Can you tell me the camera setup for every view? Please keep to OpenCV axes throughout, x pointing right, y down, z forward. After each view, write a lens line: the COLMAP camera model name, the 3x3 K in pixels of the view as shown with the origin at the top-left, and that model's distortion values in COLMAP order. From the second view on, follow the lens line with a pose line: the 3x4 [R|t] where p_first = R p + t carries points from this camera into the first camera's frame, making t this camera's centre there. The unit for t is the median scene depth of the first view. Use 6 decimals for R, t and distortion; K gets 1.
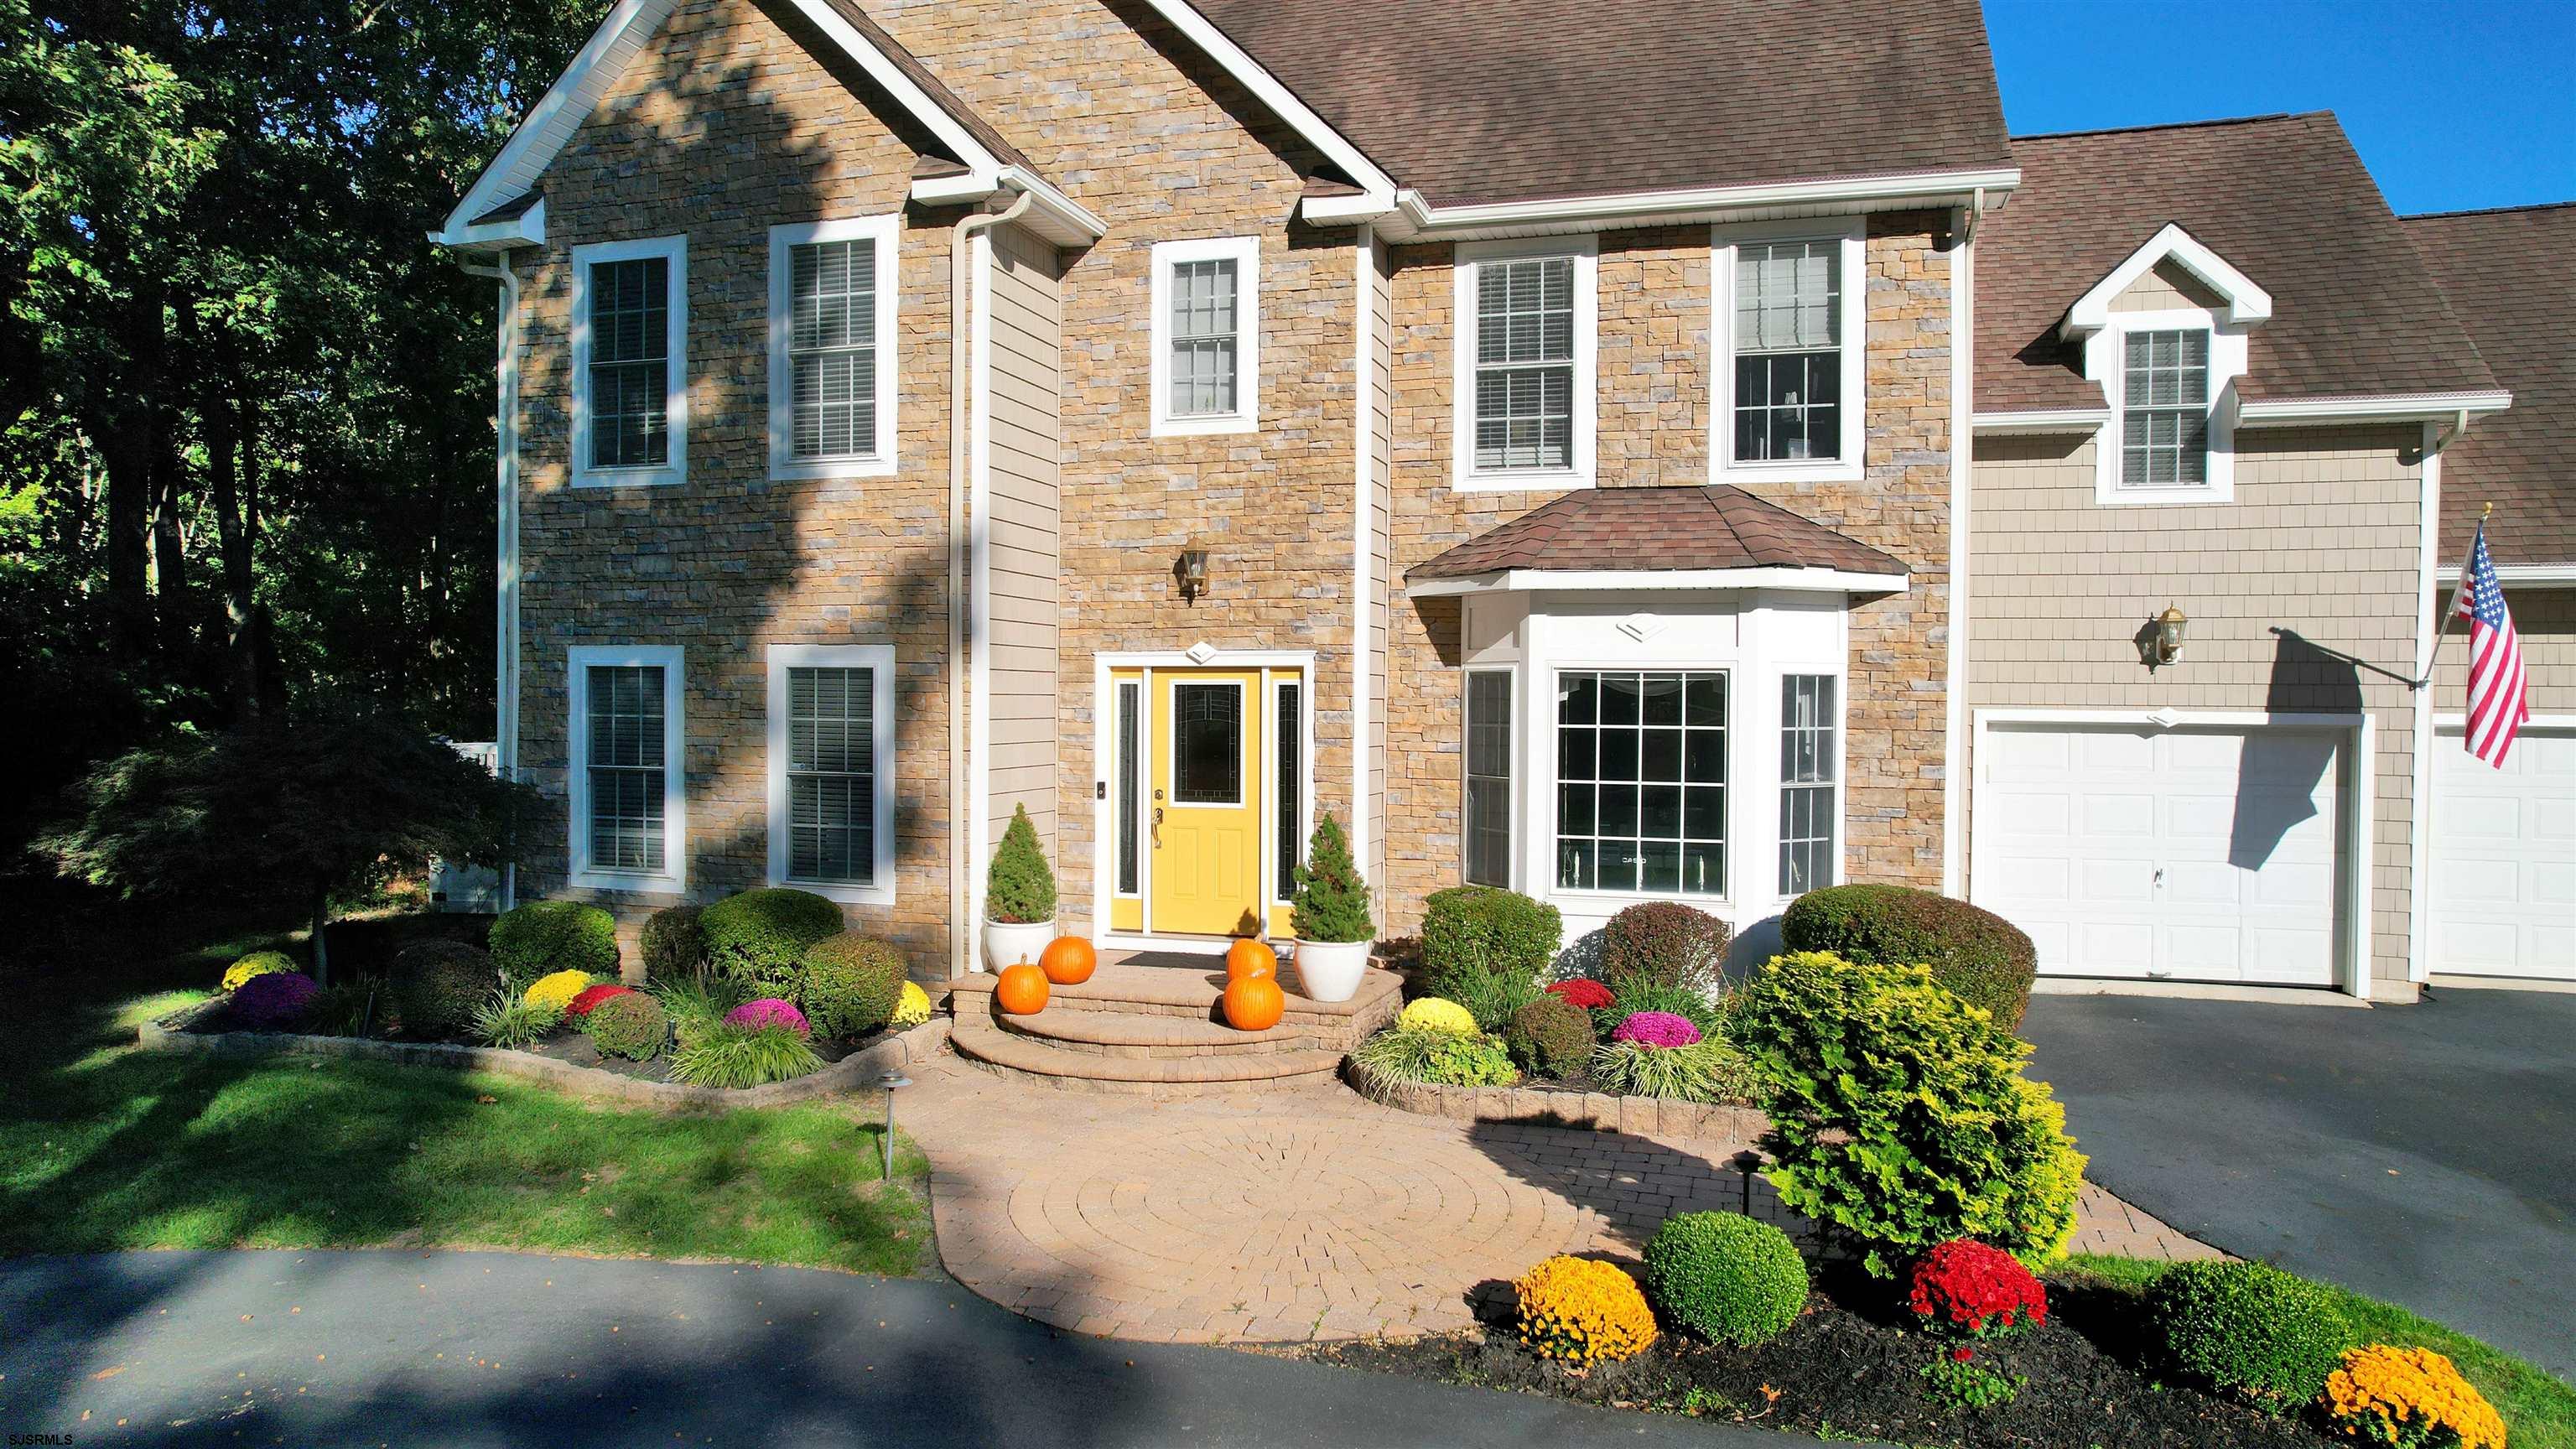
lens RADIAL K [[1648.7, 0, 1285.2], [0, 1648.7, 729.9], [0, 0, 1]] dist [-0.074482, 0.063340]
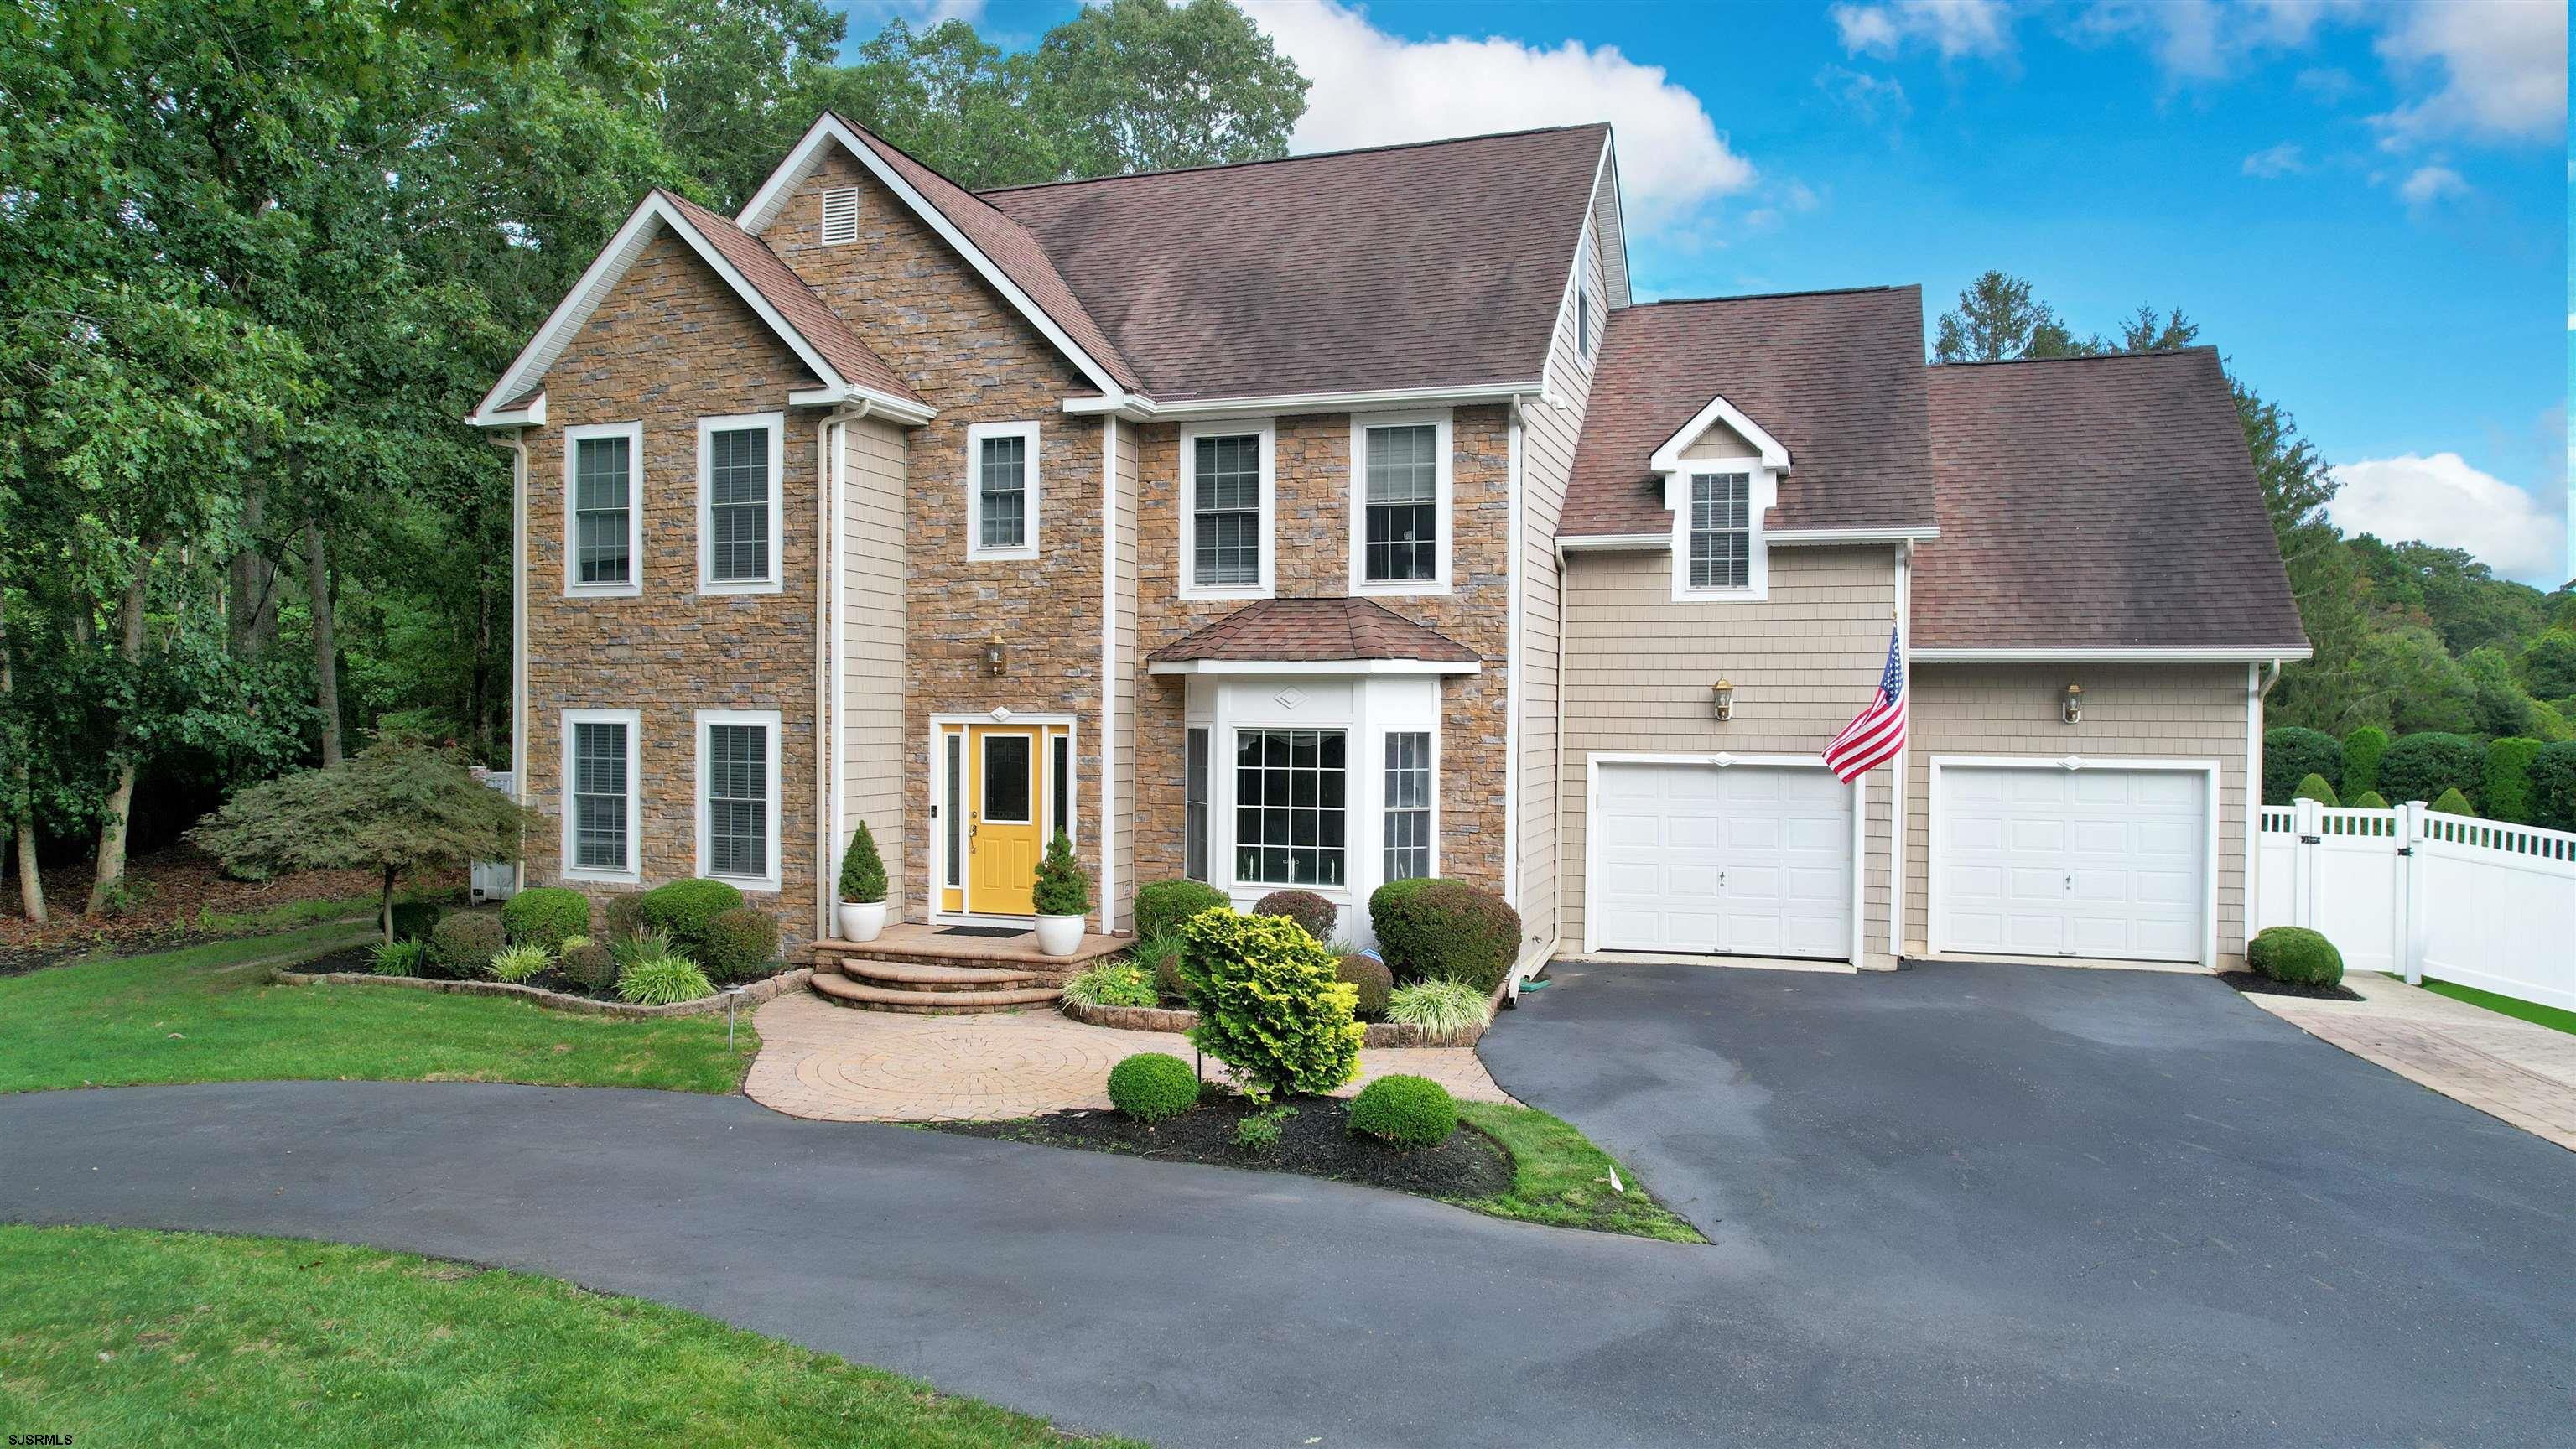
lens RADIAL K [[1648.7, 0, 1288.8], [0, 1648.7, 734.0], [0, 0, 1]] dist [-0.074482, 0.063340]
pose [[0.999533, 0.000444, -0.030548, 0.243812], [-0.000700, 0.999965, -0.008372, -0.018903], [0.030543, 0.008389, 0.999498, -0.410774]]
